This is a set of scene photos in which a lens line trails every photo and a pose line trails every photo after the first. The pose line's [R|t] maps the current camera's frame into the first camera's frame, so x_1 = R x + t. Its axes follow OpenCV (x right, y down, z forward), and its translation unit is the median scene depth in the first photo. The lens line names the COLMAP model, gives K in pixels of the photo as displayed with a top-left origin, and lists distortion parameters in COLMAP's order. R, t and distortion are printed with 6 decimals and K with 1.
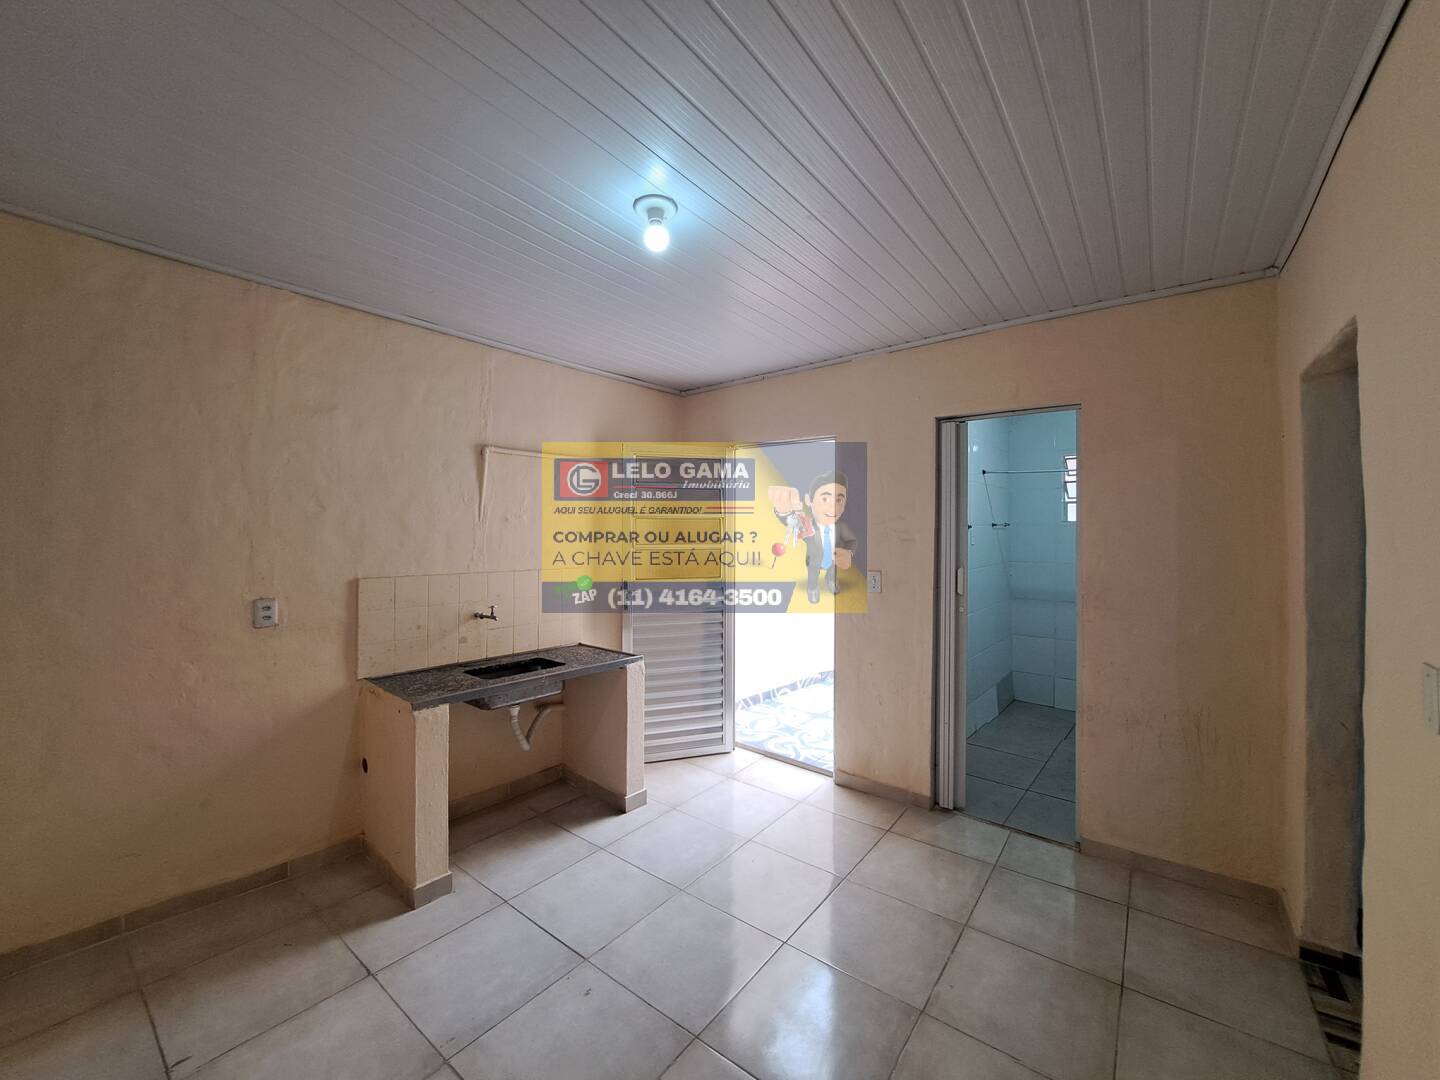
lens RADIAL K [[581.1, 0, 718.7], [0, 581.1, 537.6], [0, 0, 1]] dist [-0.000042, -0.000031]
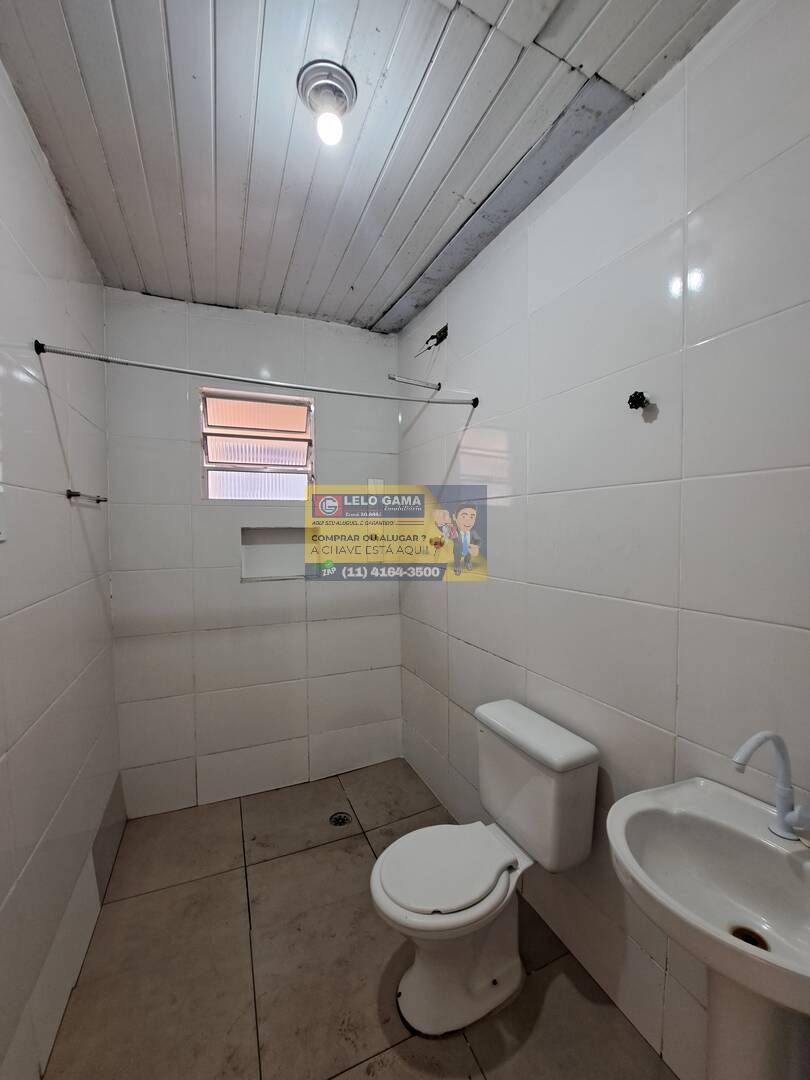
lens RADIAL K [[435.9, 0, 402.5], [0, 435.9, 534.7], [0, 0, 1]] dist [-0.000042, -0.000031]
pose [[0.471285, -0.013626, 0.881876, 0.286853], [0.002090, 0.999895, 0.014333, 0.003679], [-0.881979, -0.004912, 0.471264, 0.596642]]
